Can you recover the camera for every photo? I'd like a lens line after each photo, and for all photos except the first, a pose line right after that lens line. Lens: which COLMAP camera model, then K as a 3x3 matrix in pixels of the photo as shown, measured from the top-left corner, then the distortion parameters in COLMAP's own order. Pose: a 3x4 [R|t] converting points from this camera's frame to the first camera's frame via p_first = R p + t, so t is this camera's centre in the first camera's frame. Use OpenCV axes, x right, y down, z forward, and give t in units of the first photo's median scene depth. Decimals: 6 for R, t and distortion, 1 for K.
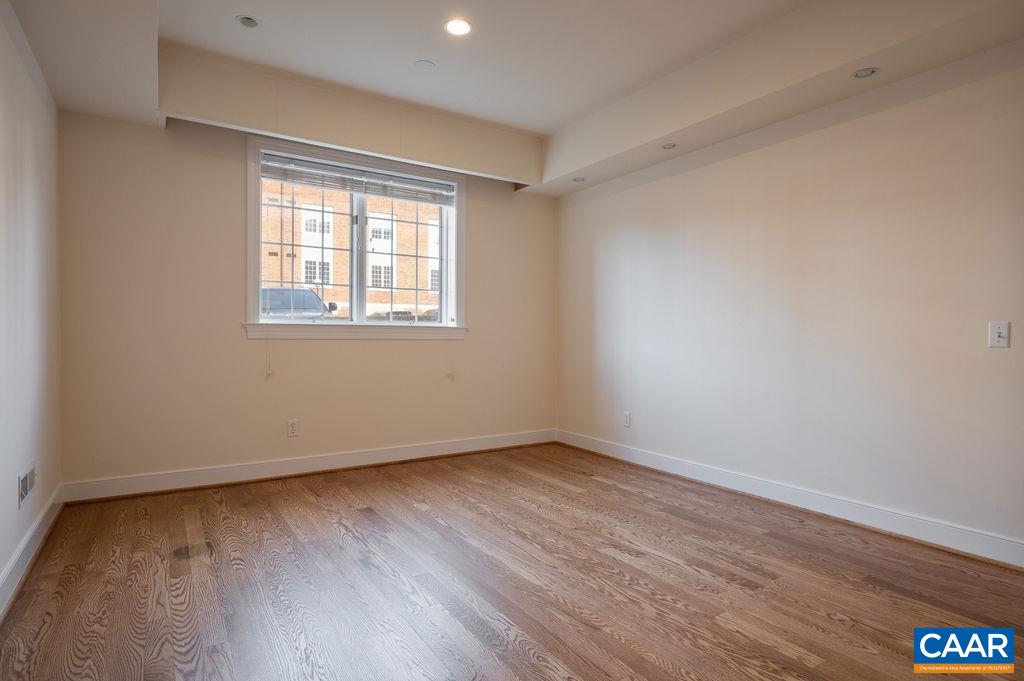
lens RADIAL K [[541.2, 0, 509.0], [0, 541.2, 345.3], [0, 0, 1]] dist [-0.002067, -0.000085]
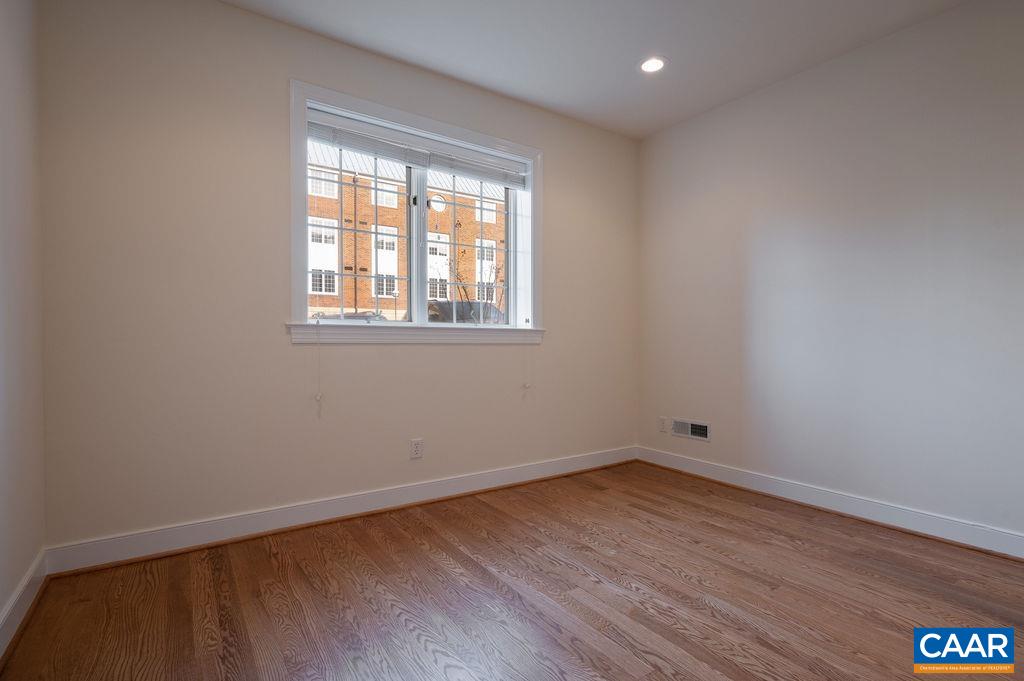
lens RADIAL K [[485.3, 0, 513.1], [0, 485.3, 351.2], [0, 0, 1]] dist [-0.022986, -0.000013]
pose [[0.999331, -0.002105, 0.036507, -0.157158], [0.001735, 0.999947, 0.010175, -0.007118], [-0.036527, -0.010105, 0.999282, 0.243034]]
